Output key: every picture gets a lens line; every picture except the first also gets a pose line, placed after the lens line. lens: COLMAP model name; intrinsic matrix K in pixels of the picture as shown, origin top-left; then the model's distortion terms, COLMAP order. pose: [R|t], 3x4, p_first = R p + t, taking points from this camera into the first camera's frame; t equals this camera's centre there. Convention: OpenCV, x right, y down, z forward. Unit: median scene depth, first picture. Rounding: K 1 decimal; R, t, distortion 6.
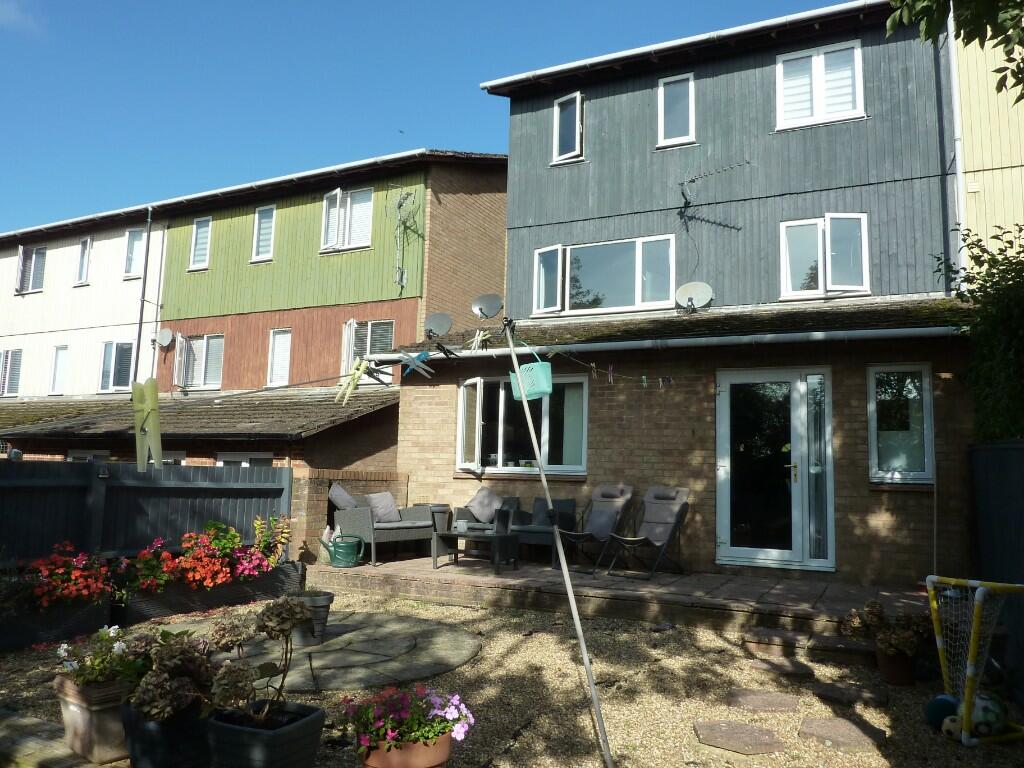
lens RADIAL K [[783.6, 0, 512.0], [0, 783.6, 384.0], [0, 0, 1]] dist [0.005514, -0.061706]
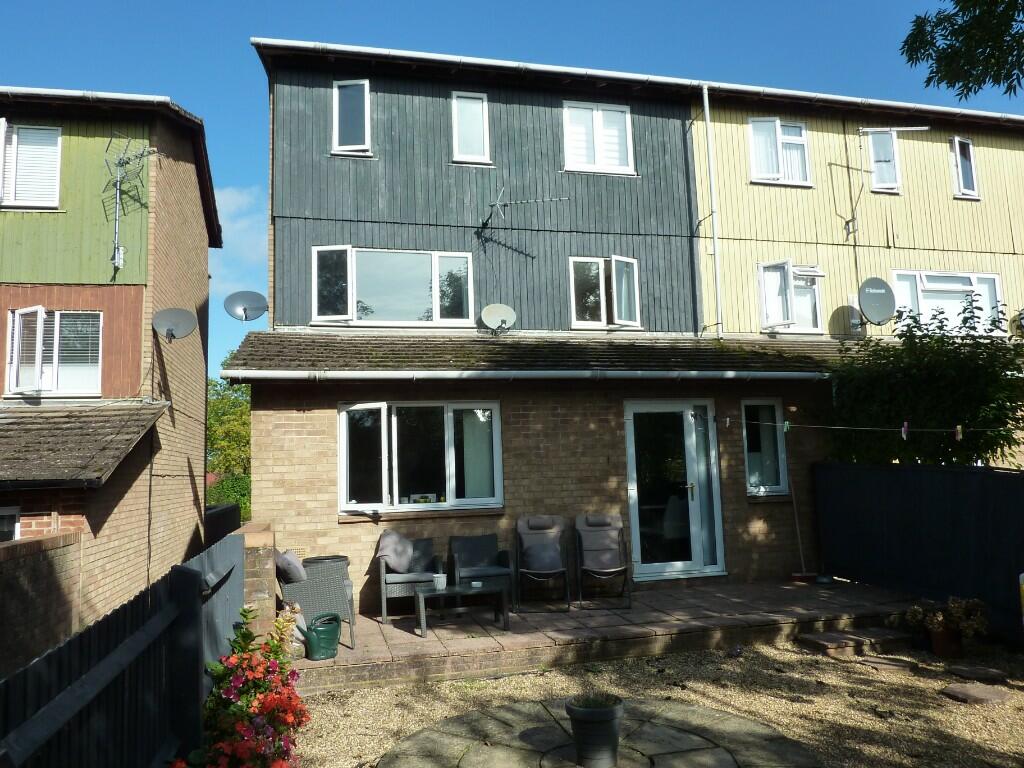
lens RADIAL K [[783.6, 0, 512.0], [0, 783.6, 384.0], [0, 0, 1]] dist [0.005514, -0.061706]
pose [[0.759716, 0.018226, 0.649999, -0.484834], [-0.022792, 0.999739, -0.001393, -0.030358], [-0.649855, -0.013757, 0.759934, 0.256137]]
